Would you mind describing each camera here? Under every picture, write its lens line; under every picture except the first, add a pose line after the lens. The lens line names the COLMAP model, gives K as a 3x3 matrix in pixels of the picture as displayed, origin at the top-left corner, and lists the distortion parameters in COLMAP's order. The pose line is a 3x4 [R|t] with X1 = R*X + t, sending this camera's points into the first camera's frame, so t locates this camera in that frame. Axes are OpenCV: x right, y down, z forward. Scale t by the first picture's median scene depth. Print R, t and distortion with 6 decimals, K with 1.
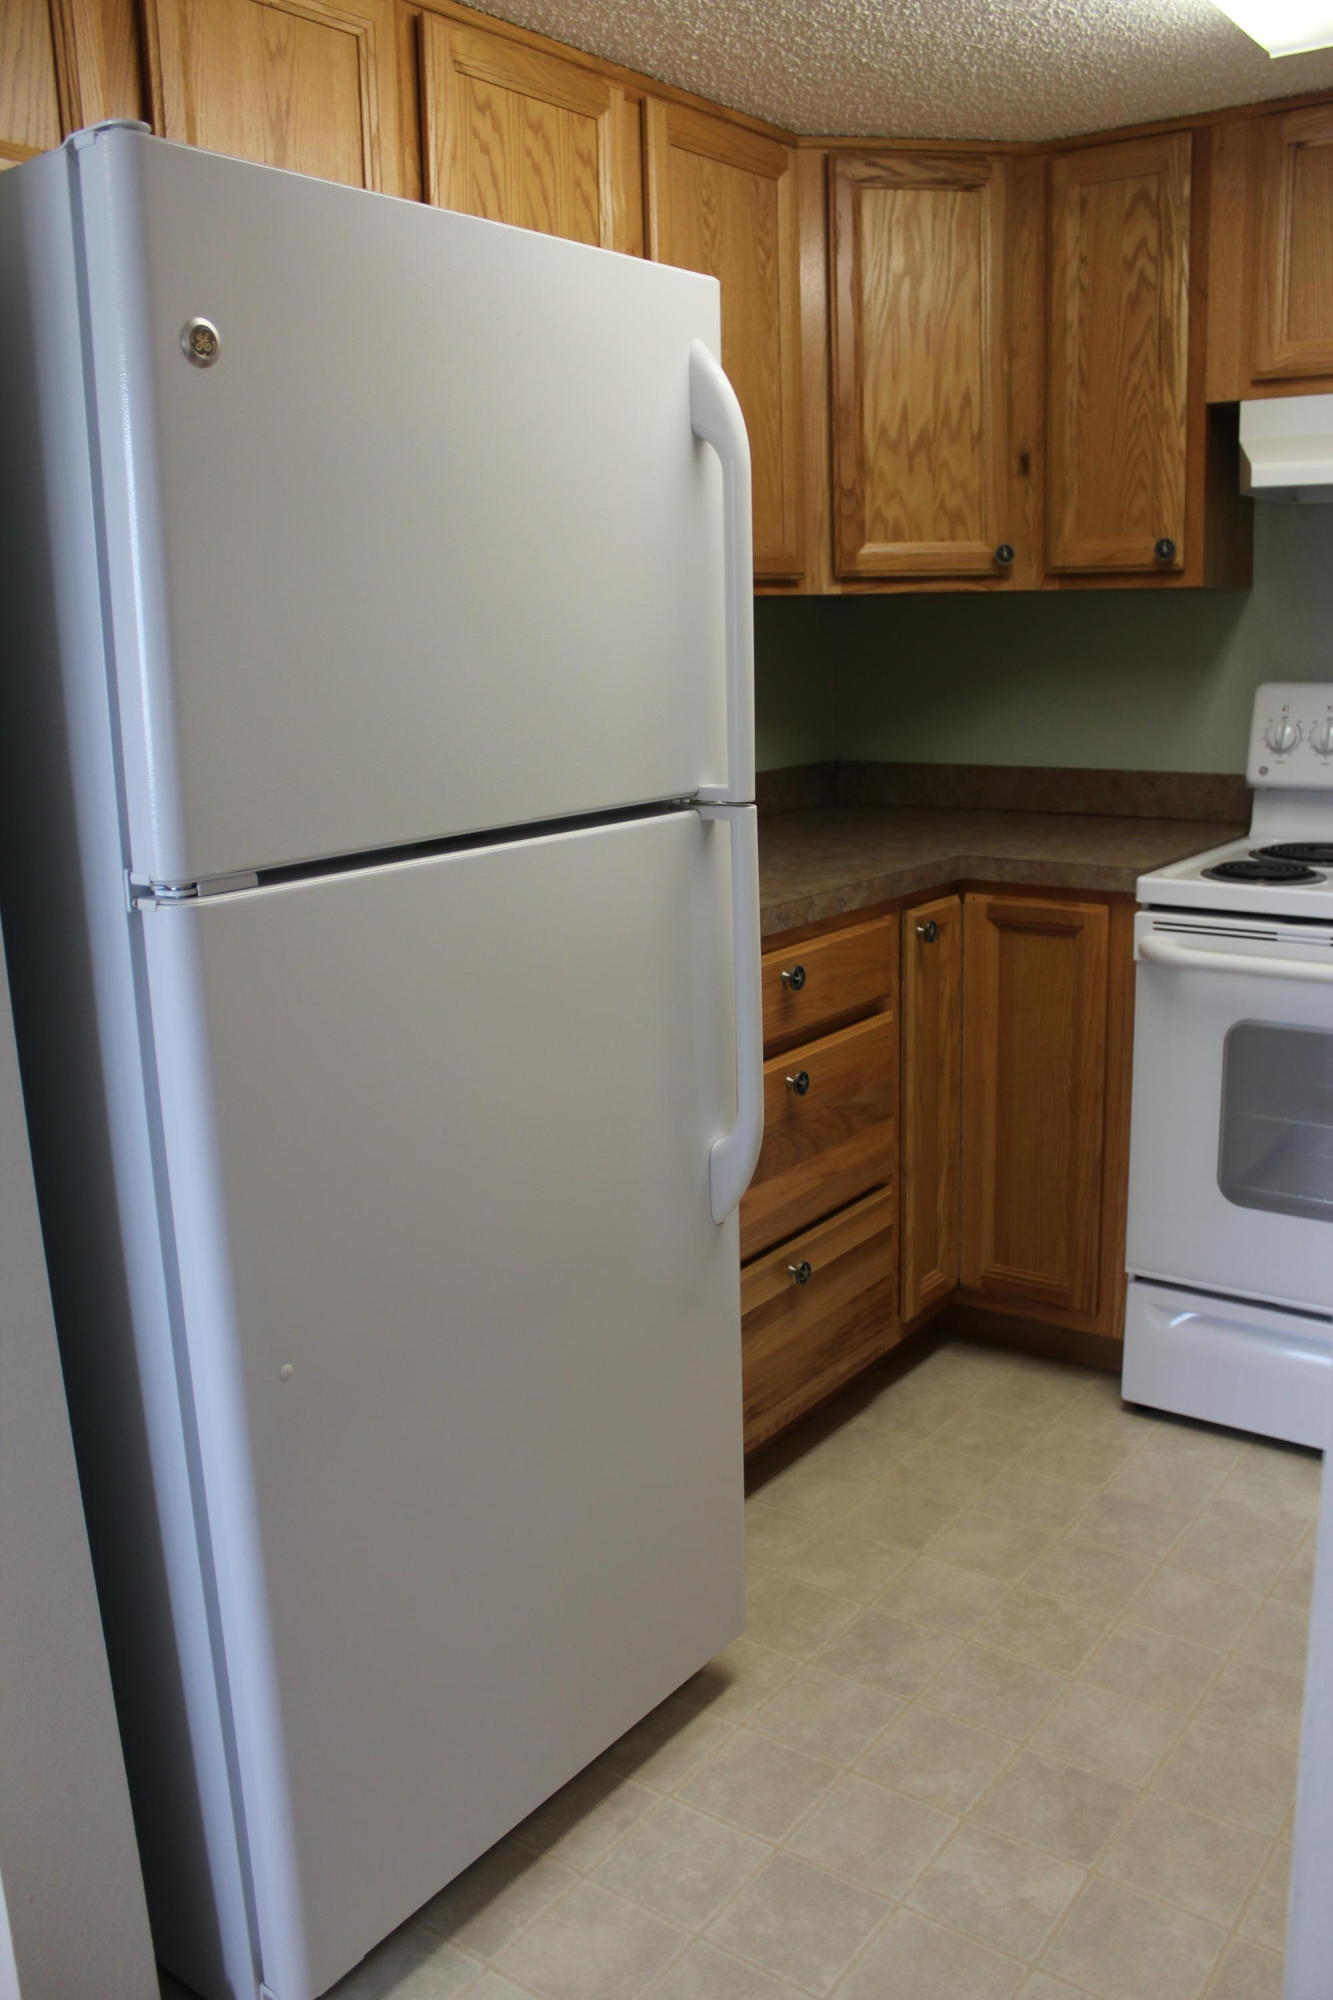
lens RADIAL K [[1668.1, 0, 669.2], [0, 1668.1, 976.0], [0, 0, 1]] dist [-0.145371, 0.123440]
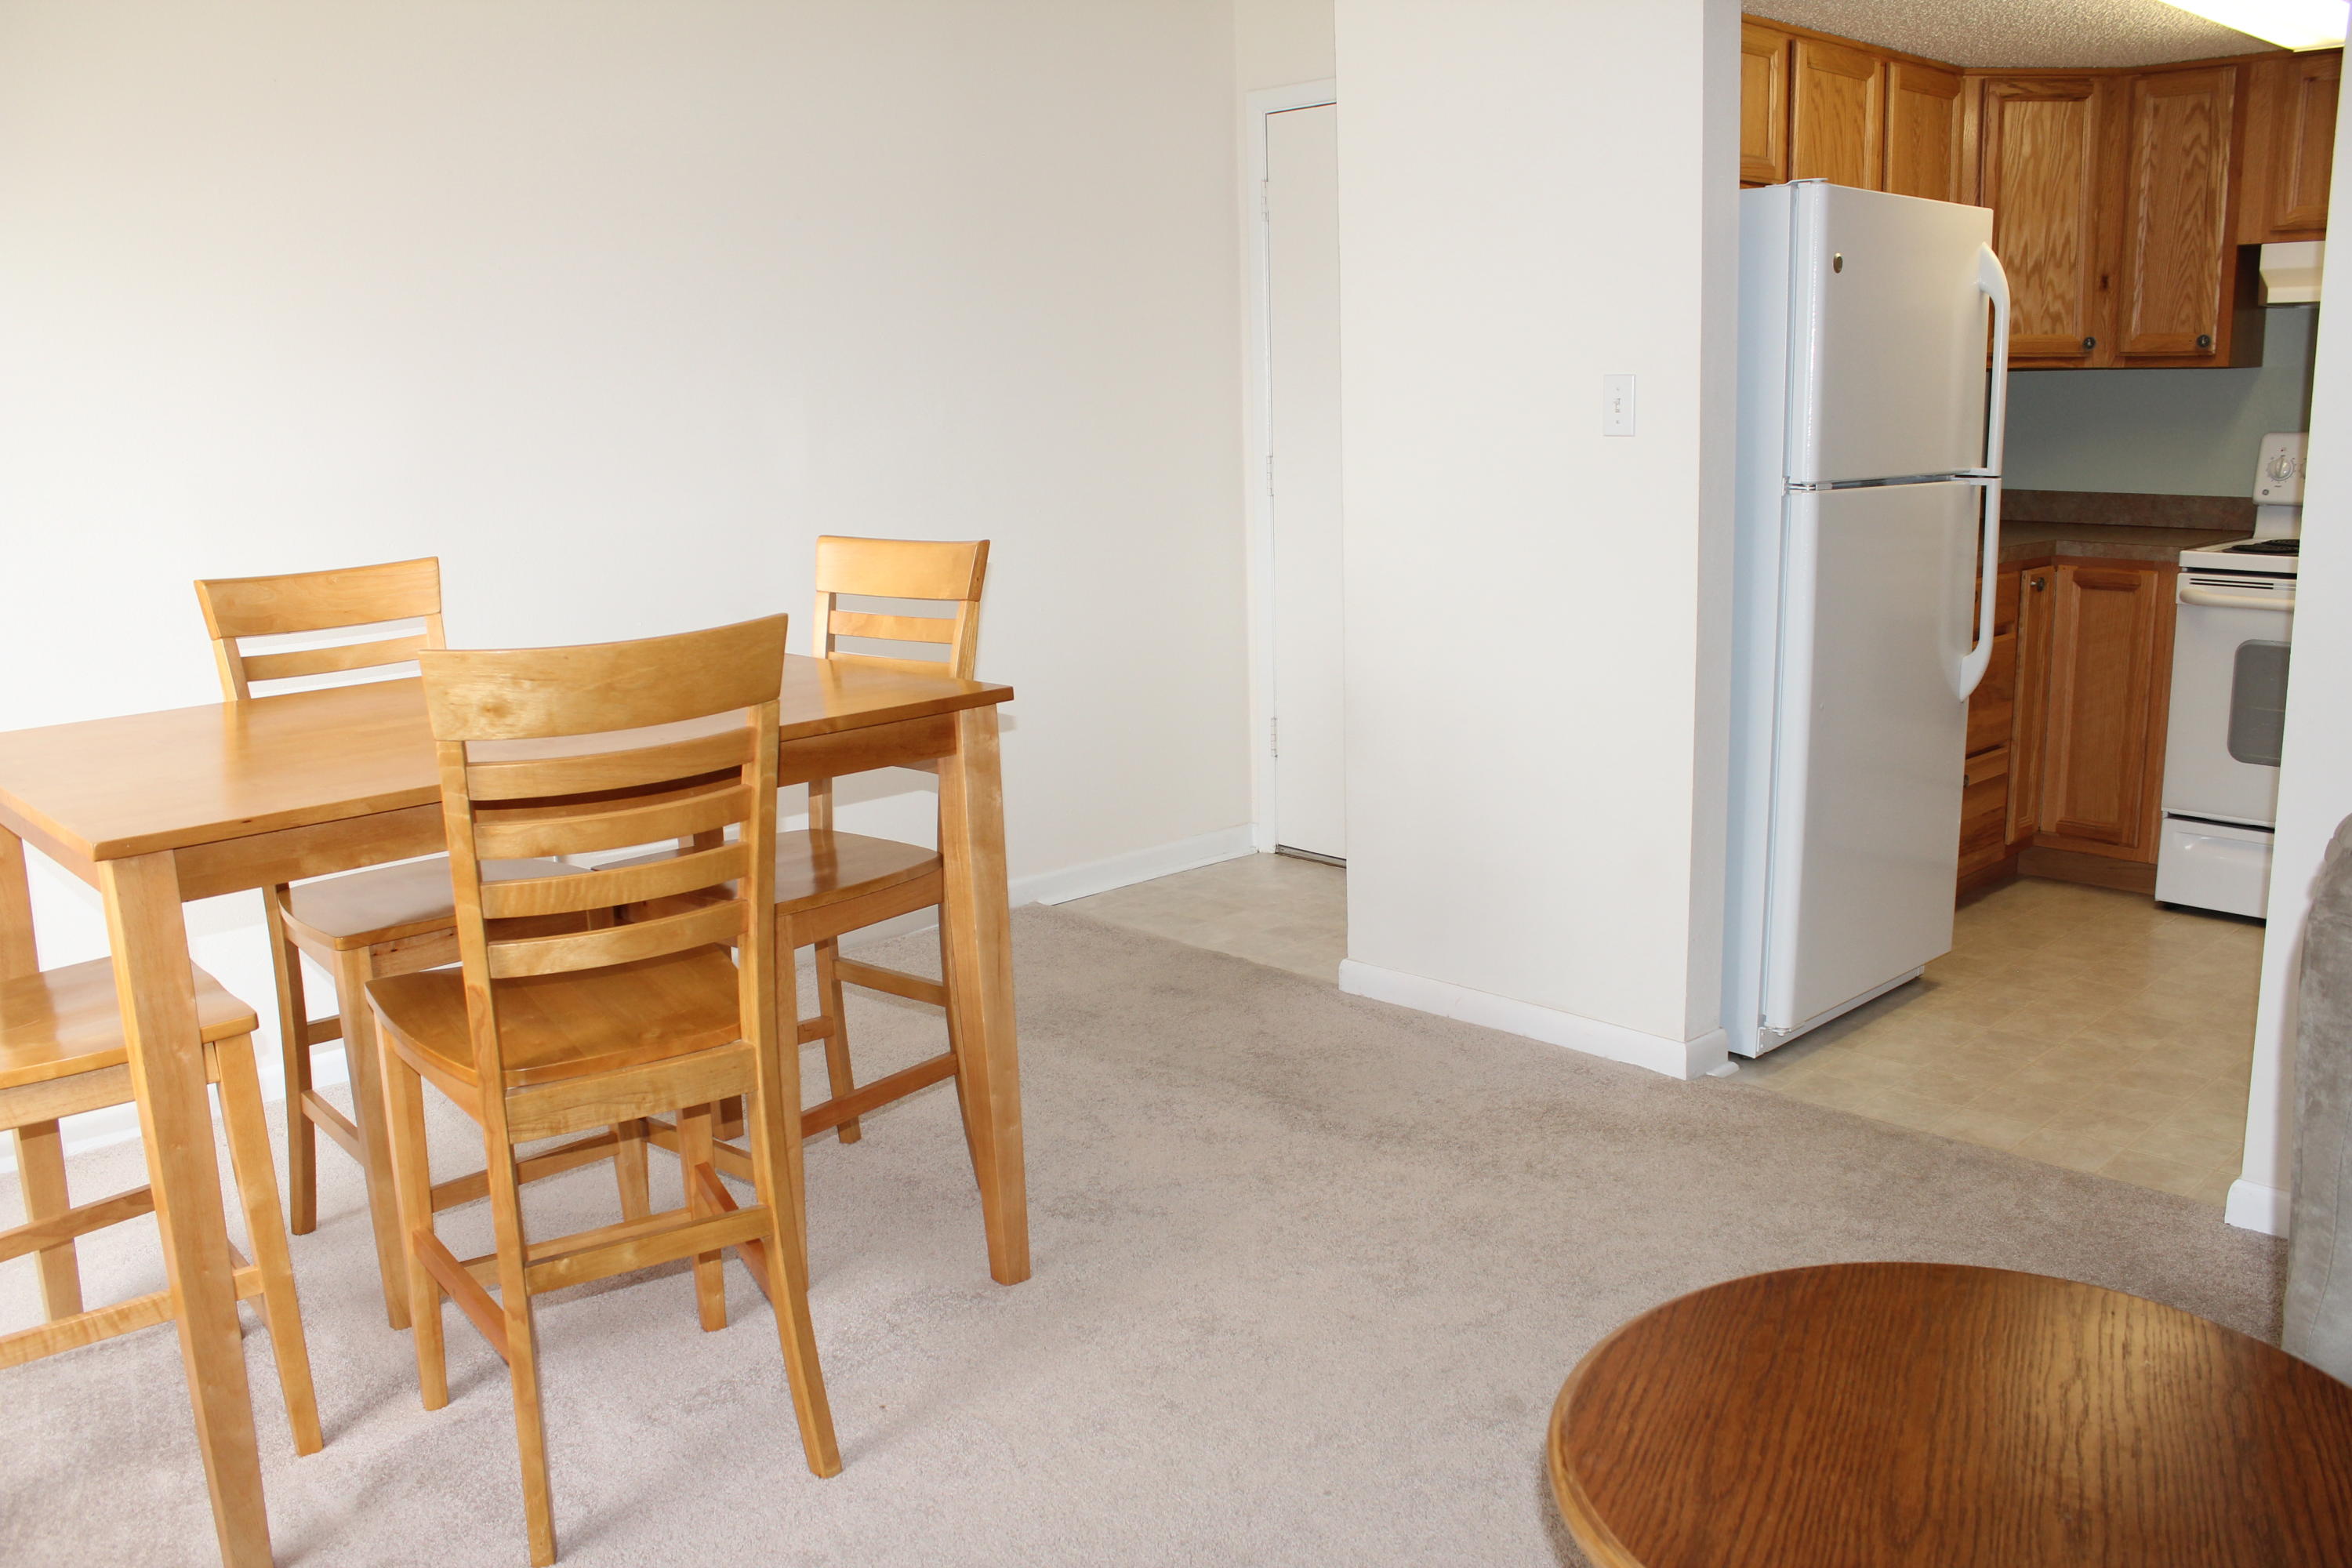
lens RADIAL K [[1961.7, 0, 1176.0], [0, 1961.7, 784.0], [0, 0, 1]] dist [-0.145371, 0.123440]
pose [[0.986178, 0.042519, -0.160142, -0.344495], [-0.043905, 0.999023, -0.005125, 0.203356], [0.159768, 0.012085, 0.987081, -0.895486]]
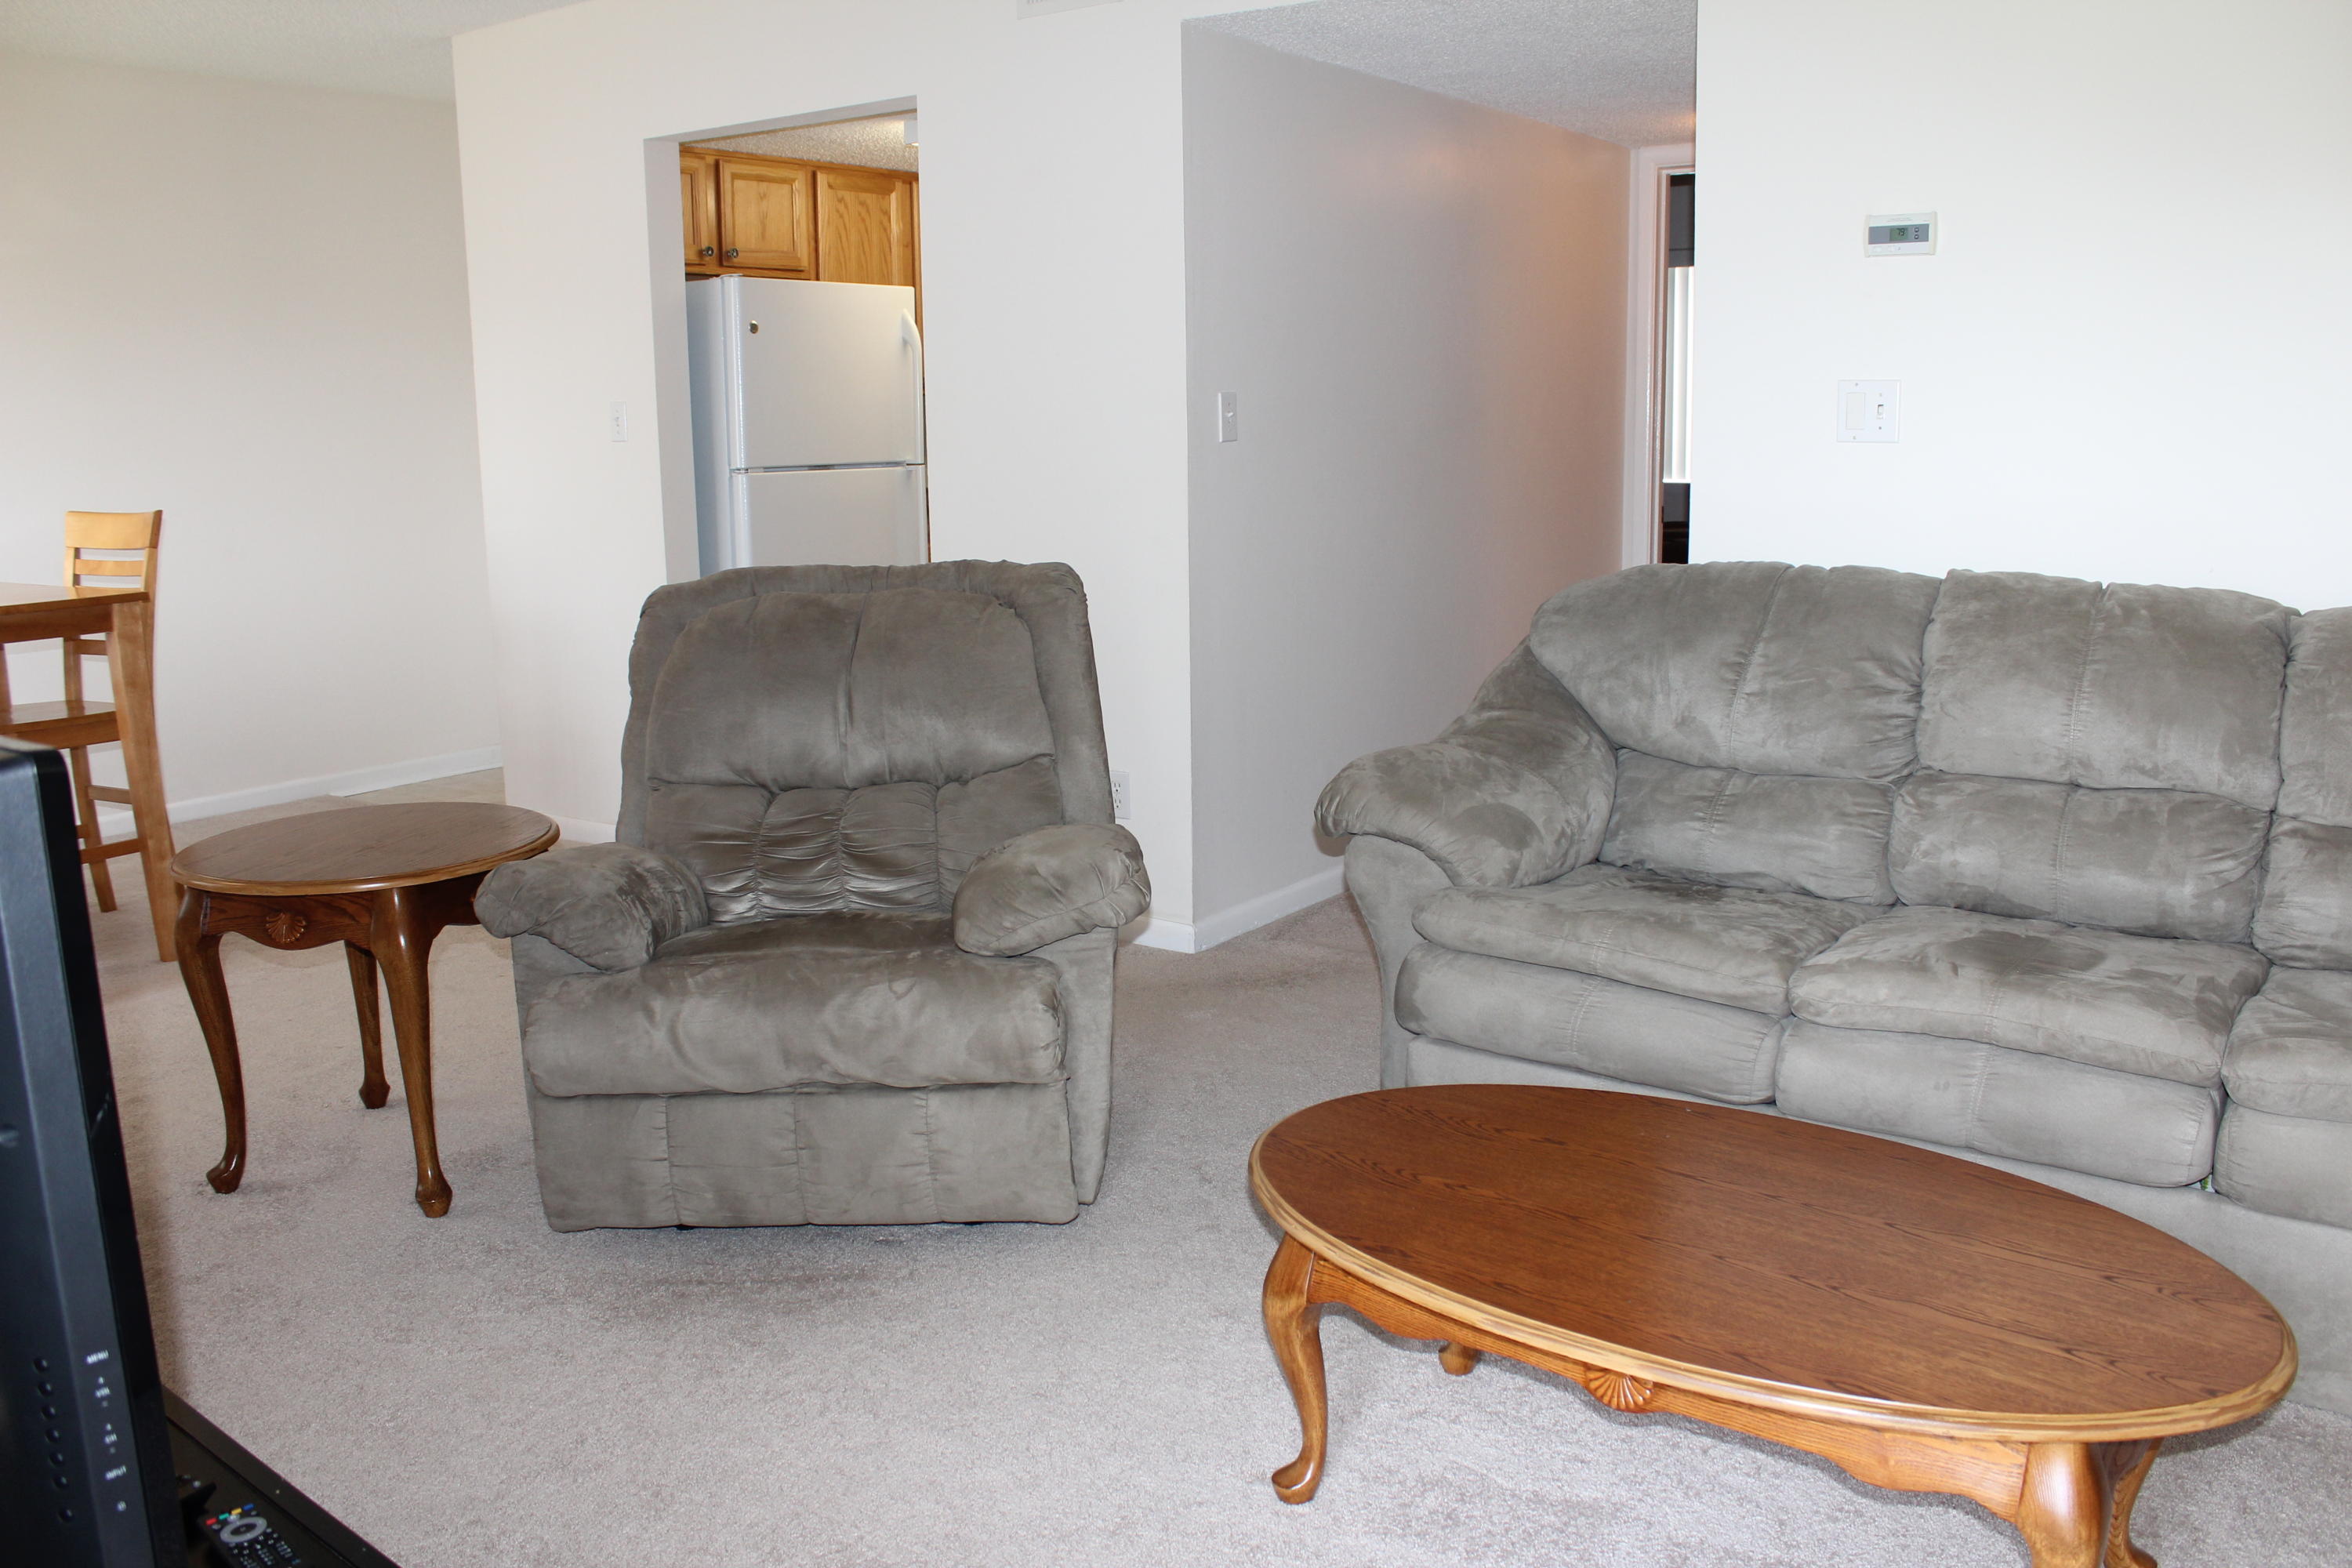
lens RADIAL K [[1961.7, 0, 1176.0], [0, 1961.7, 784.0], [0, 0, 1]] dist [-0.145371, 0.123440]
pose [[0.999724, 0.005546, 0.022841, 0.273371], [-0.004894, 0.999581, -0.028541, 0.364353], [-0.022990, 0.028421, 0.999332, -1.589648]]
